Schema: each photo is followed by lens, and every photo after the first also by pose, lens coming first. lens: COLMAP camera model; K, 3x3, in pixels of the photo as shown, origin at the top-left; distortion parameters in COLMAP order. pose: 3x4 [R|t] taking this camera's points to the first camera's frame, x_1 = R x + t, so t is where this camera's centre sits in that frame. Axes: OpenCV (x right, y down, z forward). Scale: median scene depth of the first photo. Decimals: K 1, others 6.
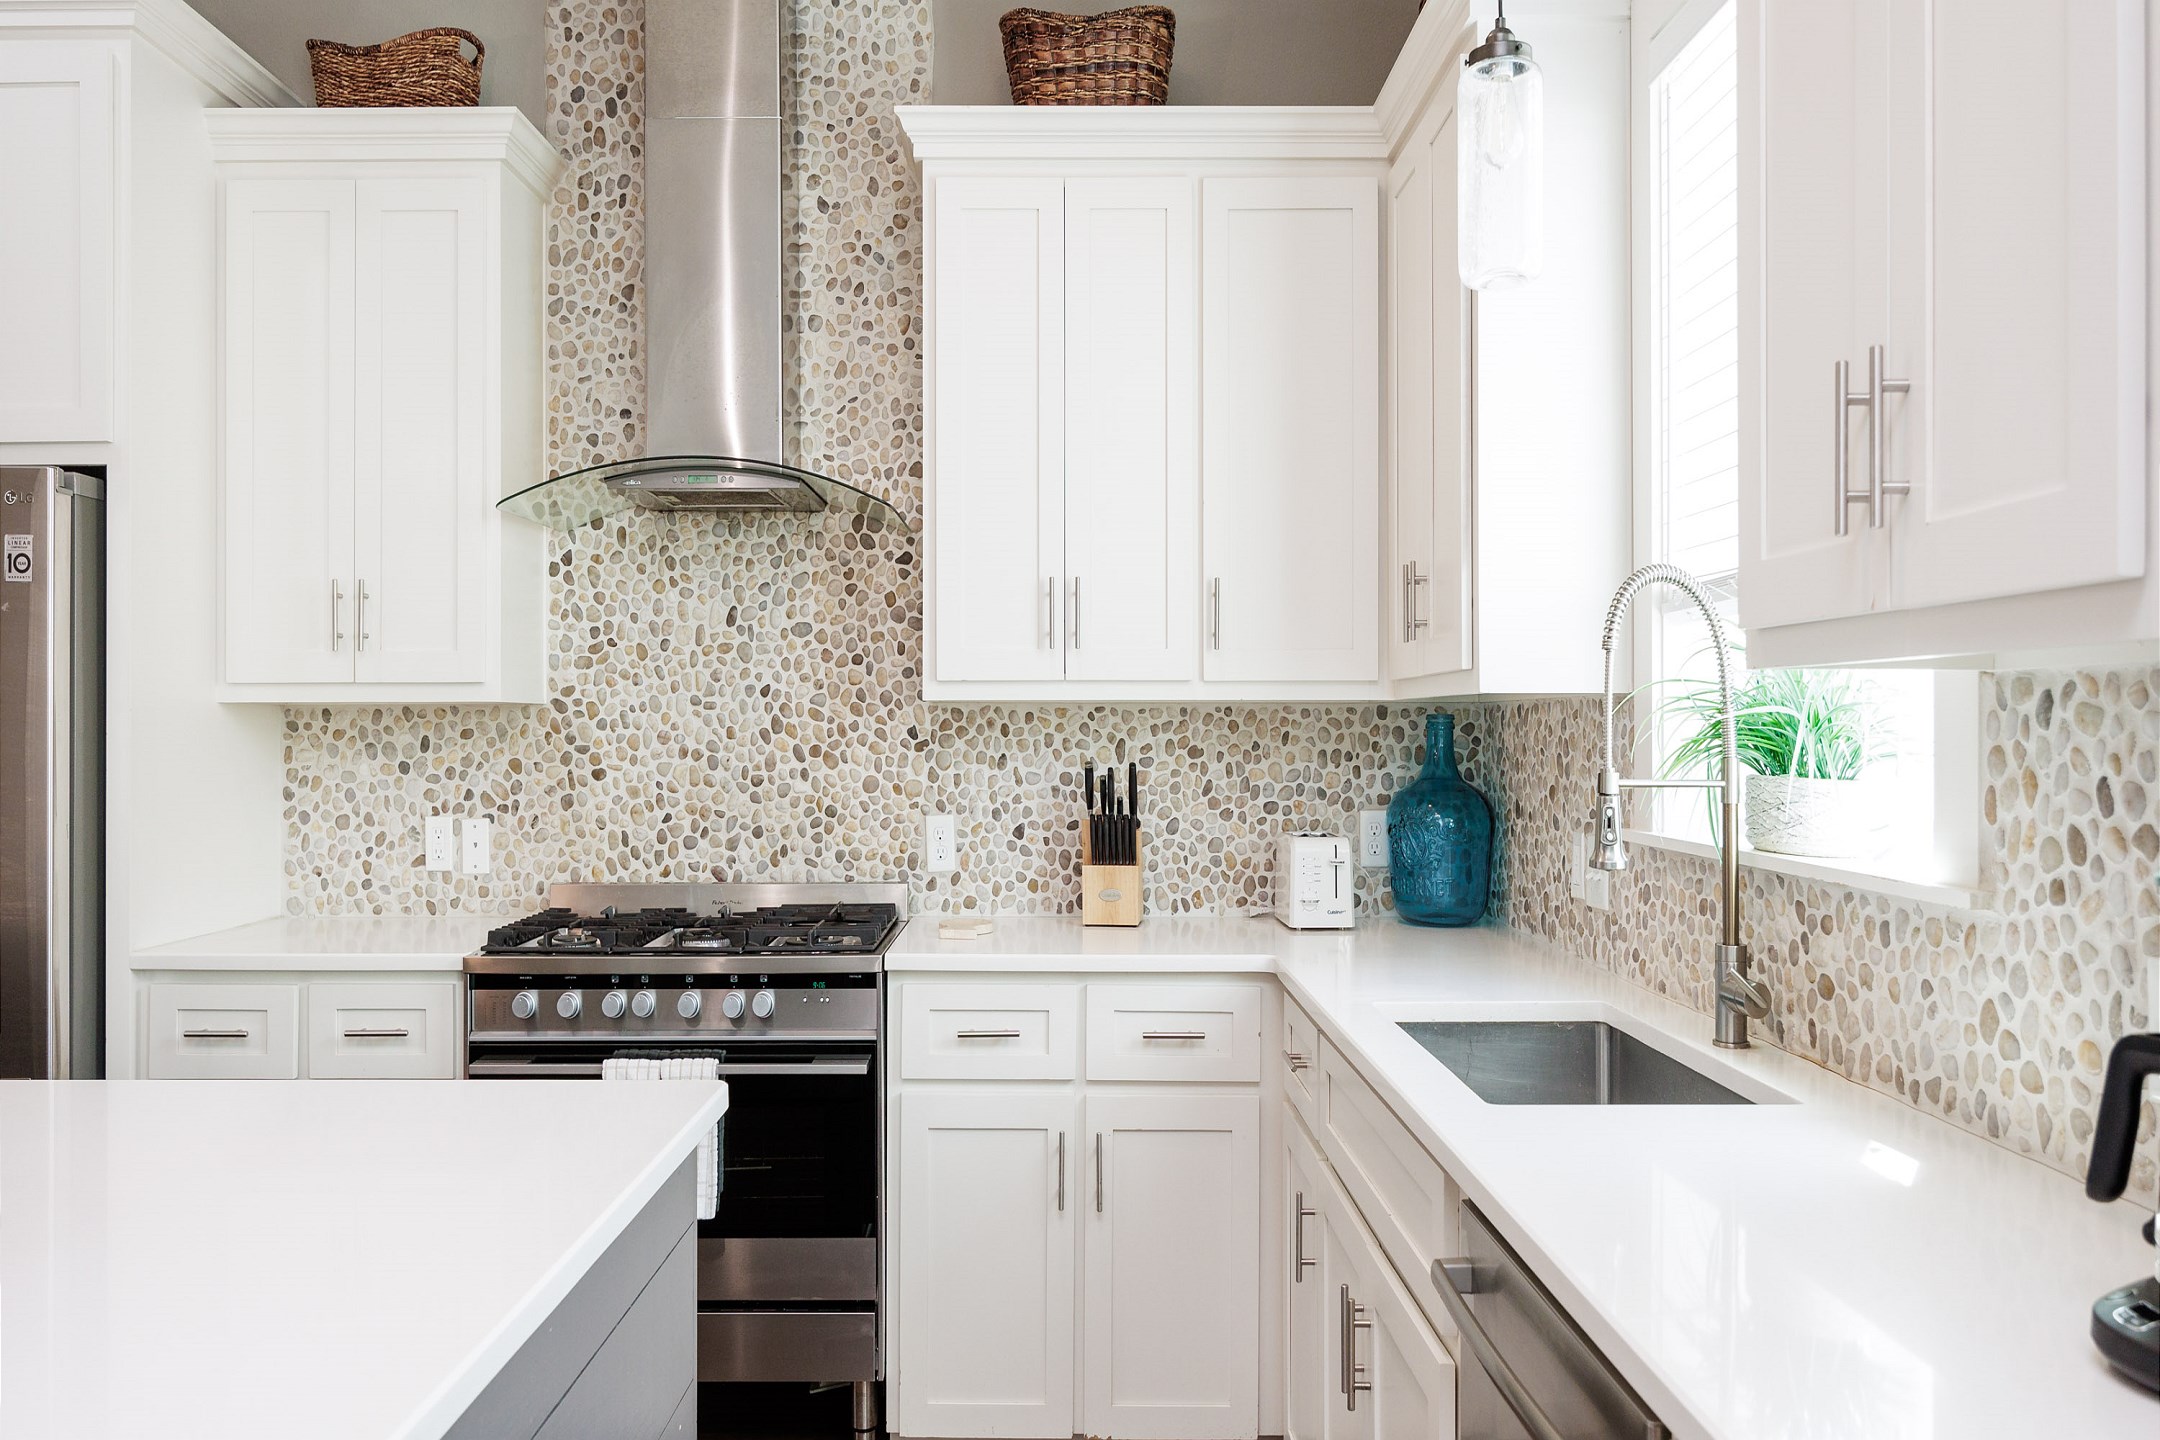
lens RADIAL K [[1505.7, 0, 1036.2], [0, 1505.7, 717.3], [0, 0, 1]] dist [0.007621, 0.000066]
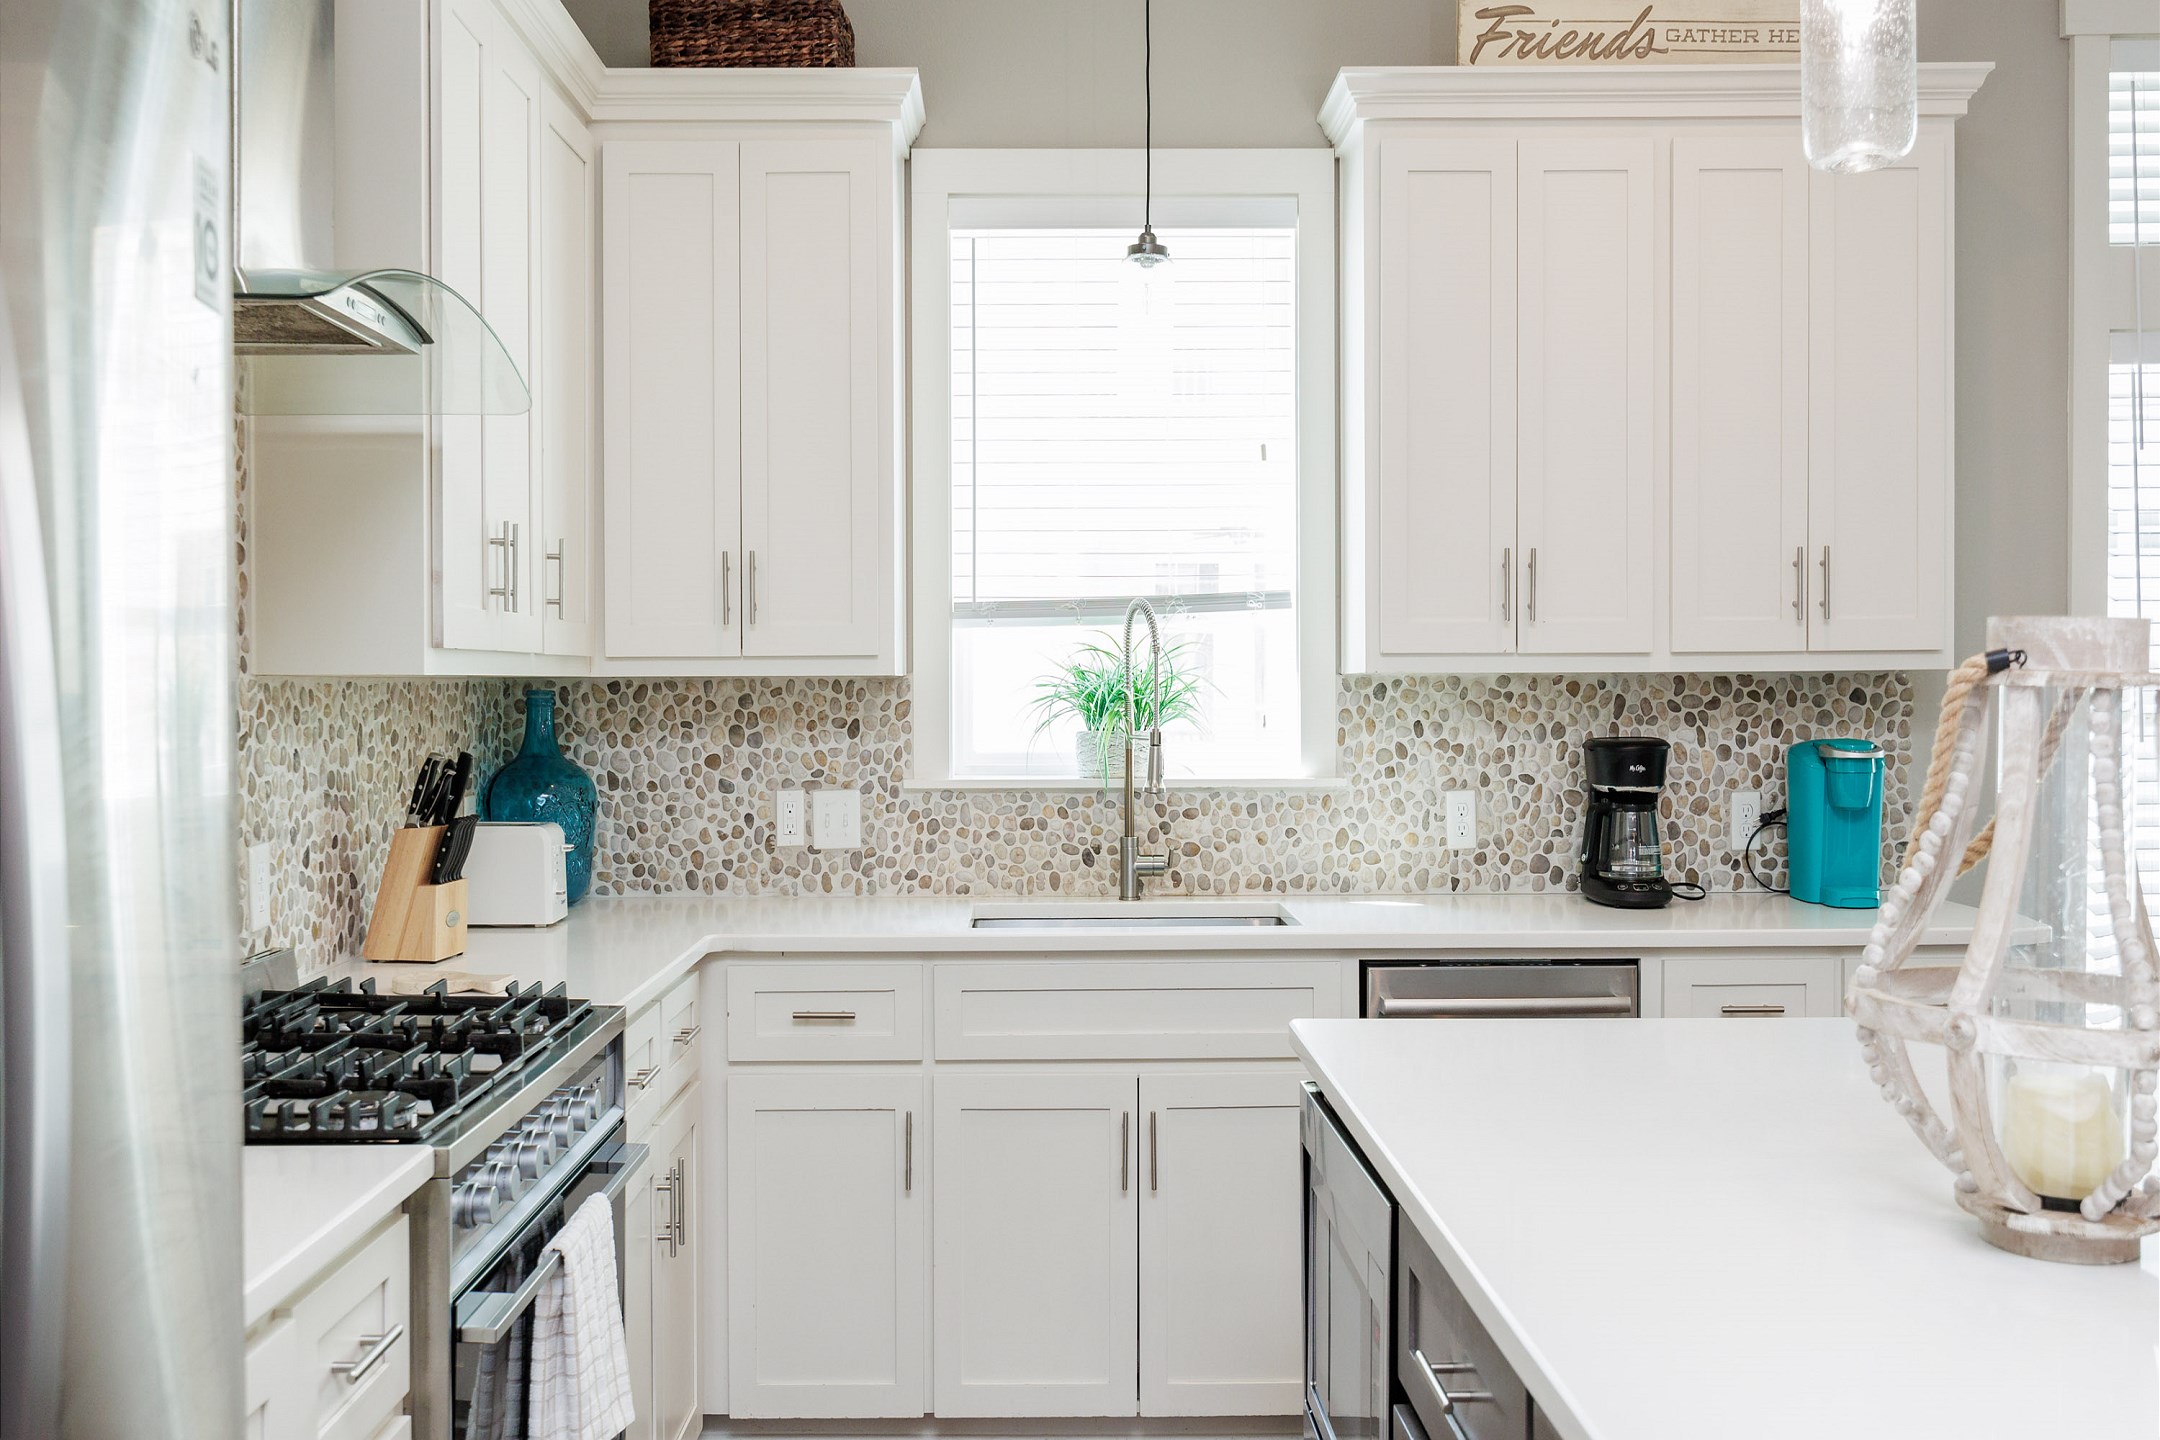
lens RADIAL K [[1785.3, 0, 1051.0], [0, 1785.3, 705.2], [0, 0, 1]] dist [-0.011629, 0.015727]
pose [[-0.011310, -0.013436, 0.999846, -0.854732], [-0.001767, 0.999908, 0.013417, -0.008736], [-0.999934, -0.001615, -0.011333, 0.658064]]
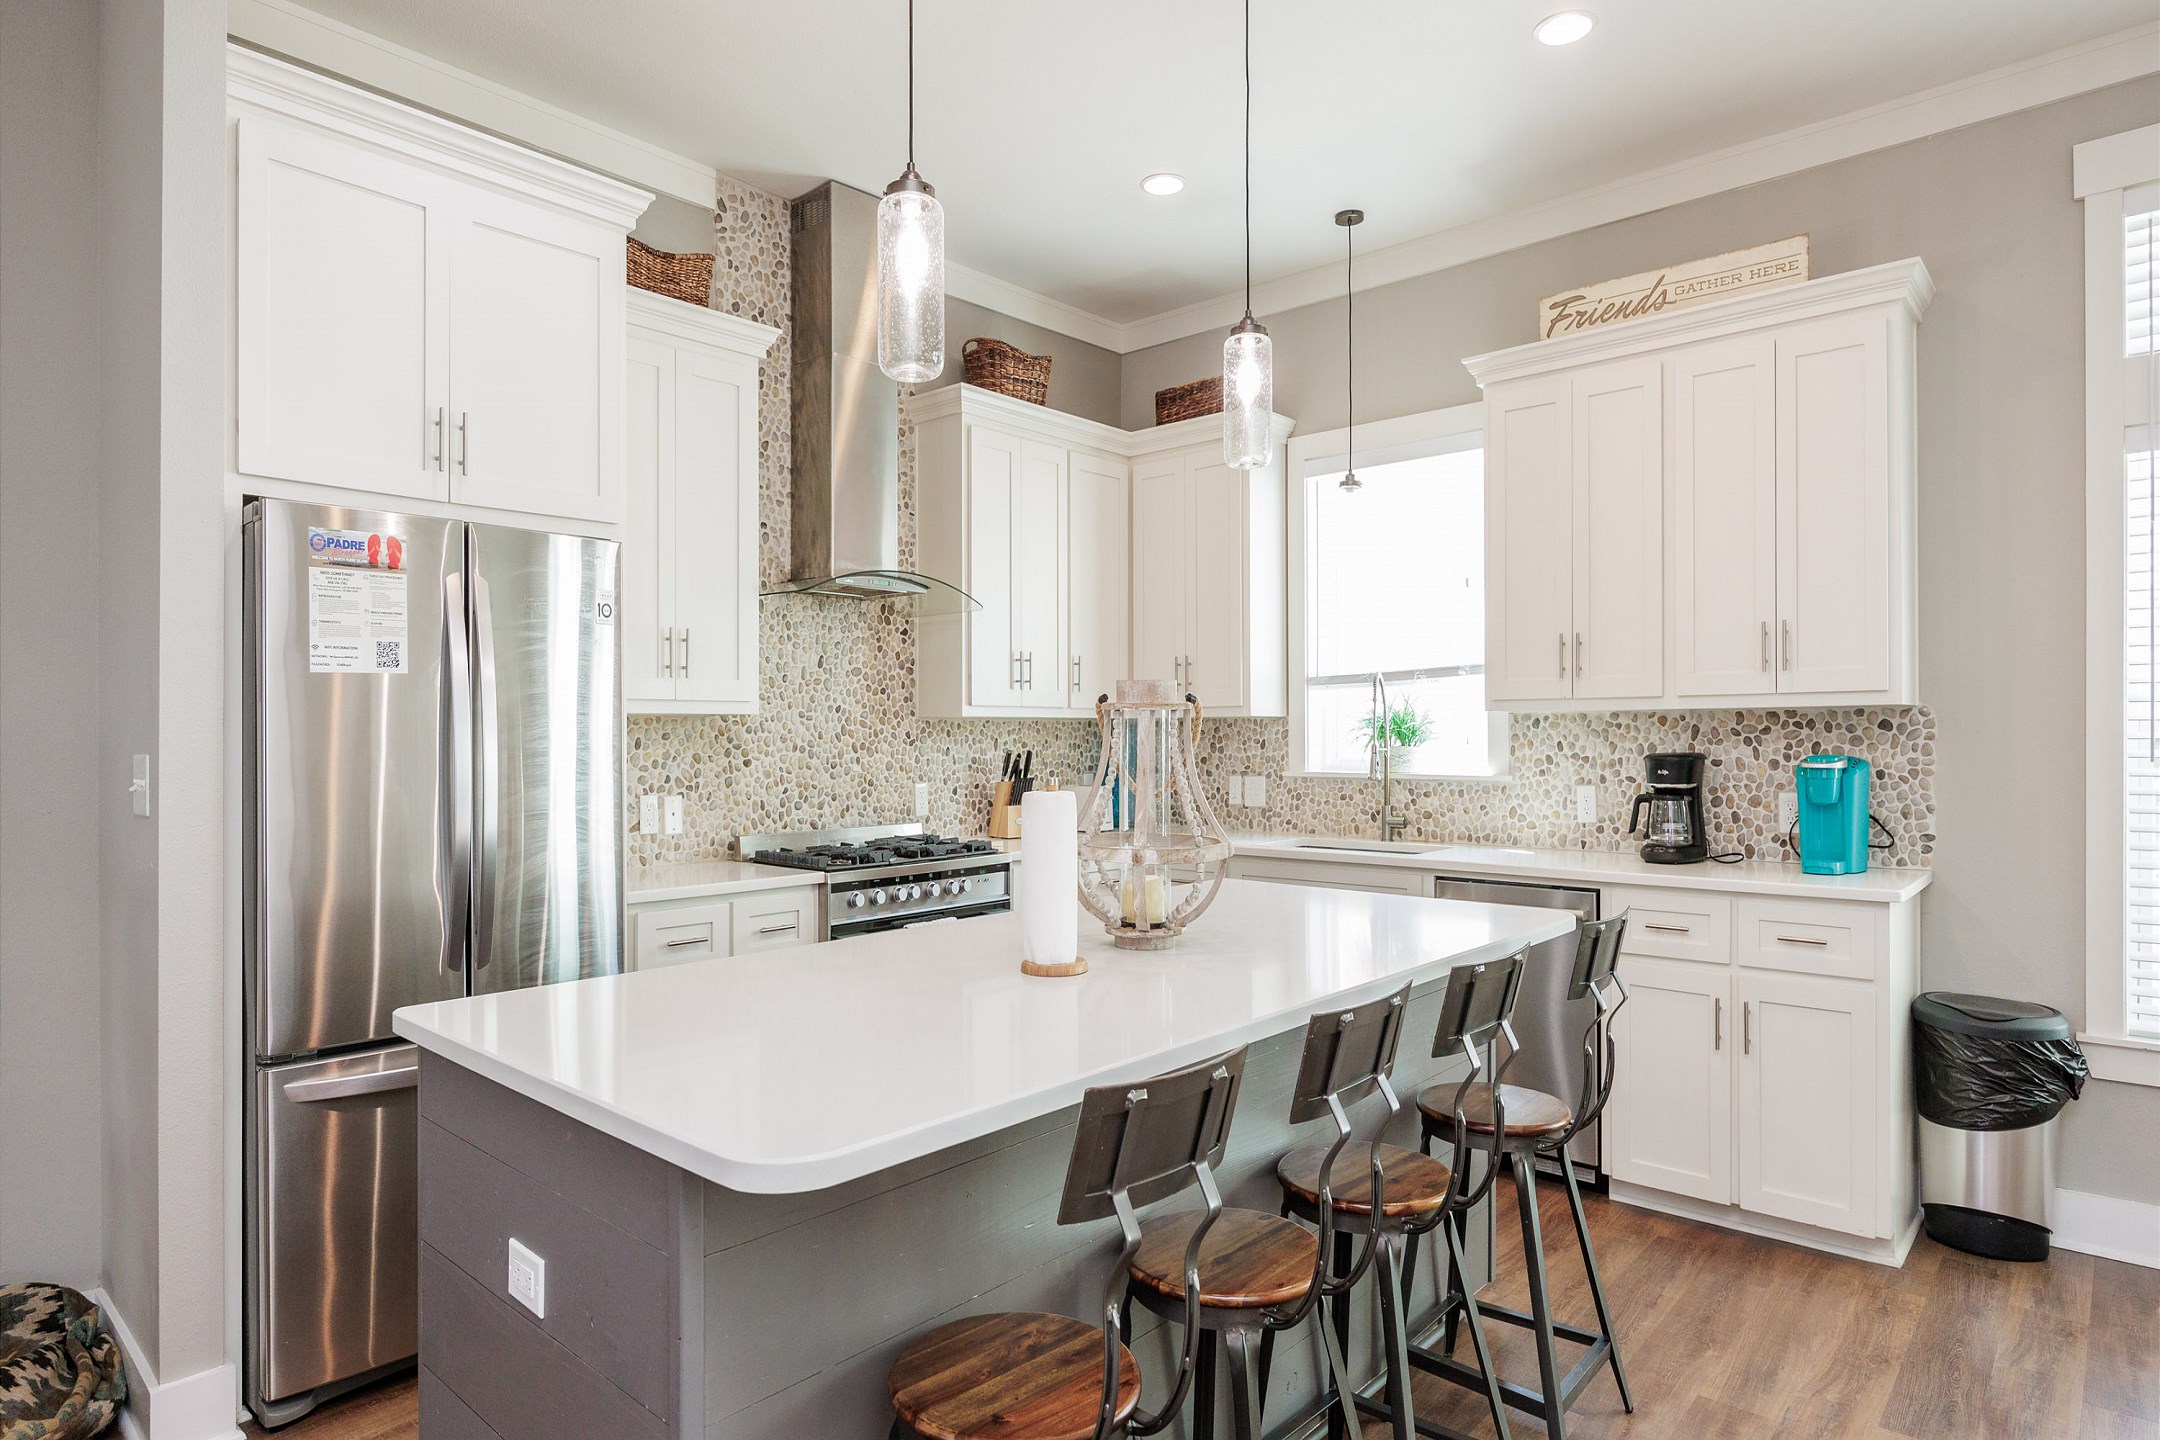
lens RADIAL K [[1197.8, 0, 1079.3], [0, 1197.8, 733.5], [0, 0, 1]] dist [-0.001474, -0.004099]
pose [[0.660806, -0.001052, 0.750556, -0.967743], [-0.000443, 0.999998, 0.001792, 0.006084], [-0.750557, -0.001517, 0.660804, -0.035848]]
